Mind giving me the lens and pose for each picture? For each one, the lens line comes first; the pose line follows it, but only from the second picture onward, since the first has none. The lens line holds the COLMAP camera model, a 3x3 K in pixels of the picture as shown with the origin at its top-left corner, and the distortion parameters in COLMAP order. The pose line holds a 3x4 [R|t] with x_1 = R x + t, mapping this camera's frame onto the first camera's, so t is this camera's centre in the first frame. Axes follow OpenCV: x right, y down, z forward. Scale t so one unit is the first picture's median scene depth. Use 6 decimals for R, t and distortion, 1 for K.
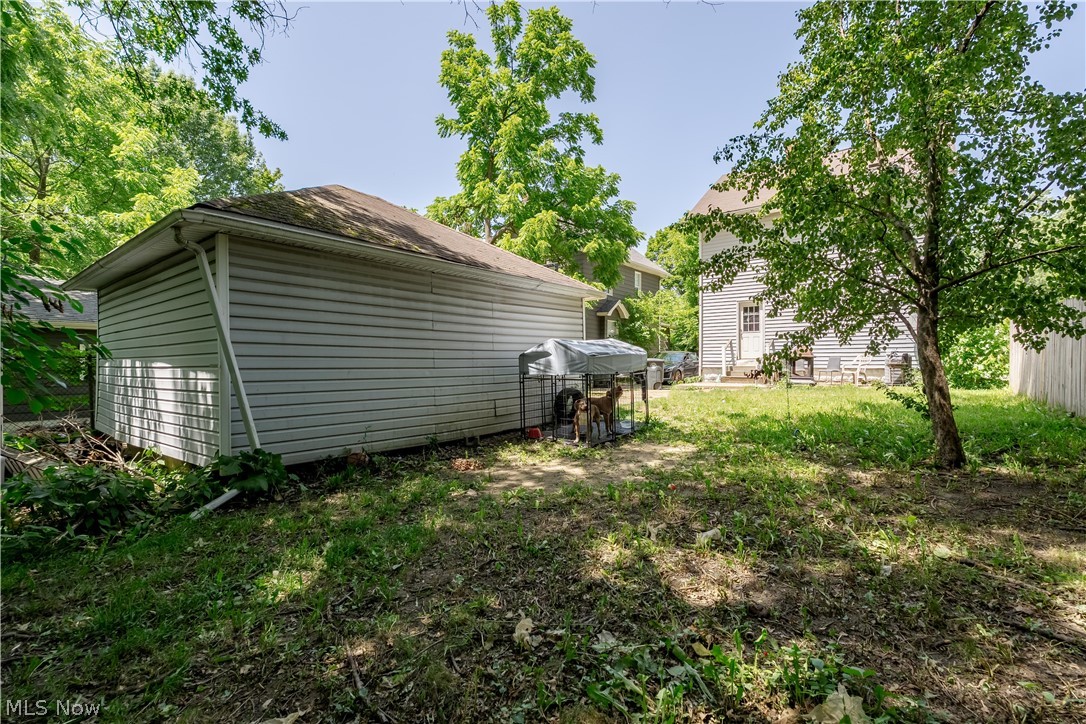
lens RADIAL K [[476.2, 0, 540.6], [0, 476.2, 363.0], [0, 0, 1]] dist [-0.011645, 0.001351]
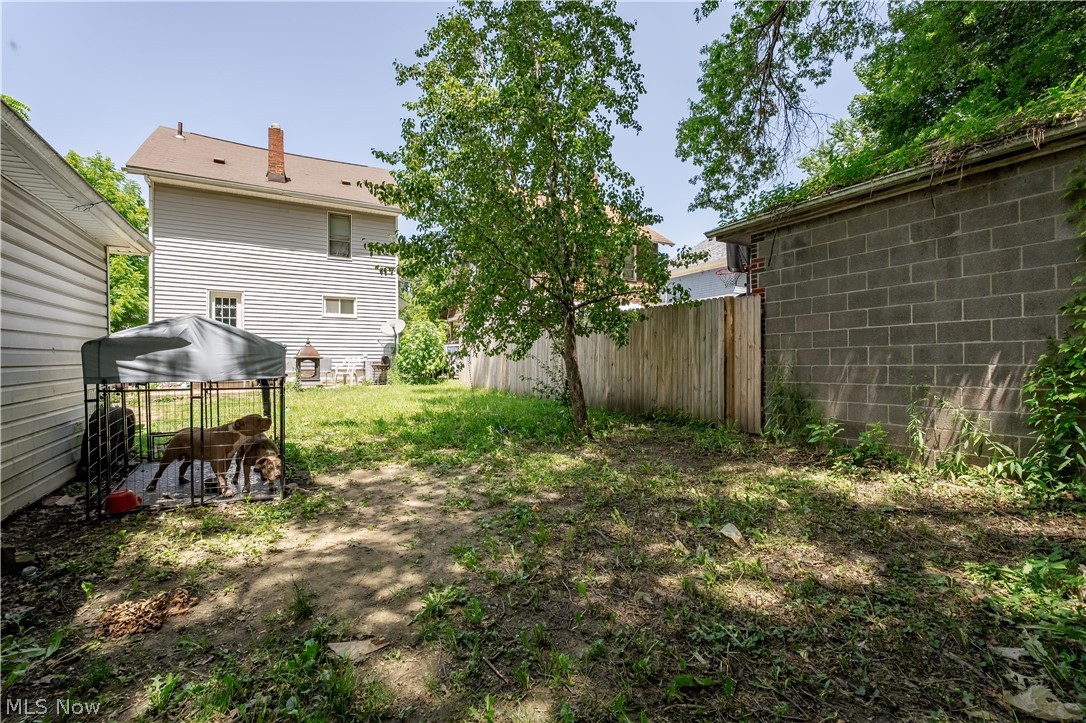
lens RADIAL K [[476.2, 0, 539.9], [0, 476.2, 363.2], [0, 0, 1]] dist [-0.011645, 0.001351]
pose [[0.391533, 0.002044, 0.920162, -0.151846], [0.004676, 0.999980, -0.004211, 0.004312], [-0.920152, 0.005952, 0.391515, 0.210798]]
